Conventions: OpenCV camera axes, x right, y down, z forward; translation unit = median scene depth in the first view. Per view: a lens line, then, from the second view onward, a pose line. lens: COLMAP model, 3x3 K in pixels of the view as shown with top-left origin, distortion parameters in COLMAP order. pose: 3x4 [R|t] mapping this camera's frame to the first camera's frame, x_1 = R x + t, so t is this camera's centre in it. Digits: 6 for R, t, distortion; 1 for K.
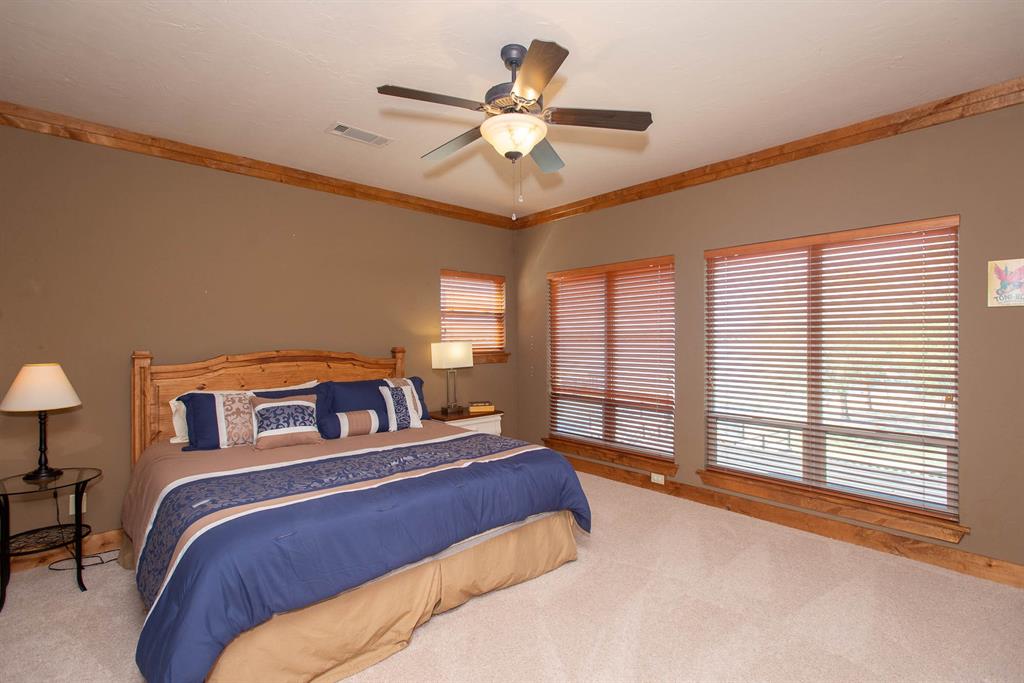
lens RADIAL K [[480.2, 0, 505.7], [0, 480.2, 339.7], [0, 0, 1]] dist [0.012811, -0.000779]
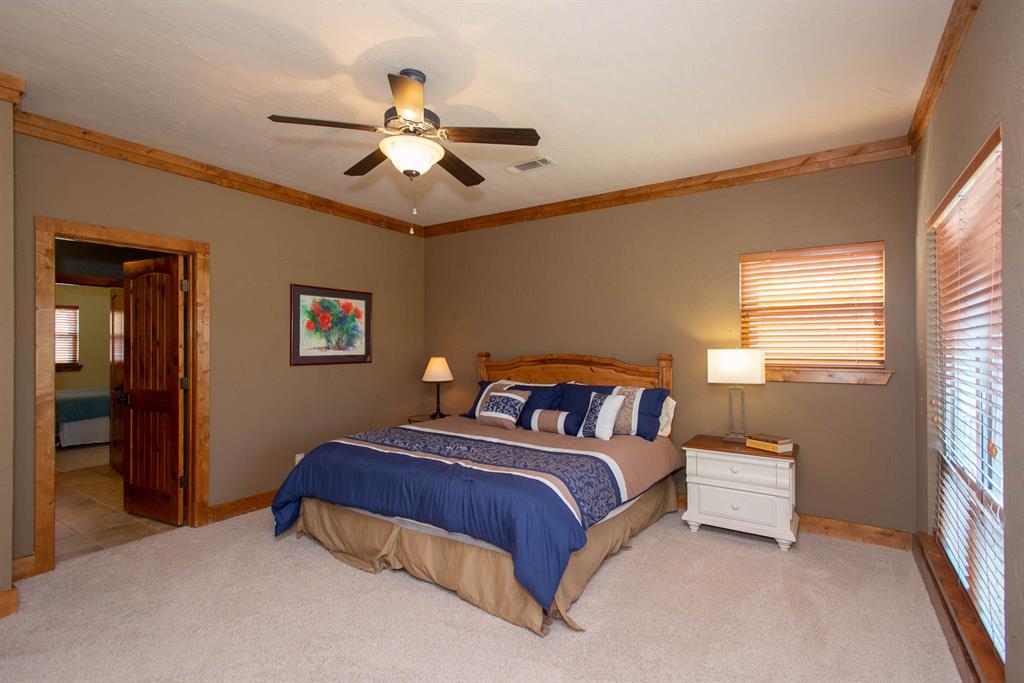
lens RADIAL K [[480.2, 0, 511.3], [0, 480.2, 339.3], [0, 0, 1]] dist [0.012811, -0.000779]
pose [[0.247642, -0.007900, -0.968819, 0.723826], [-0.004953, 0.999943, -0.009420, -0.002803], [0.968839, 0.007131, 0.247589, 0.631269]]
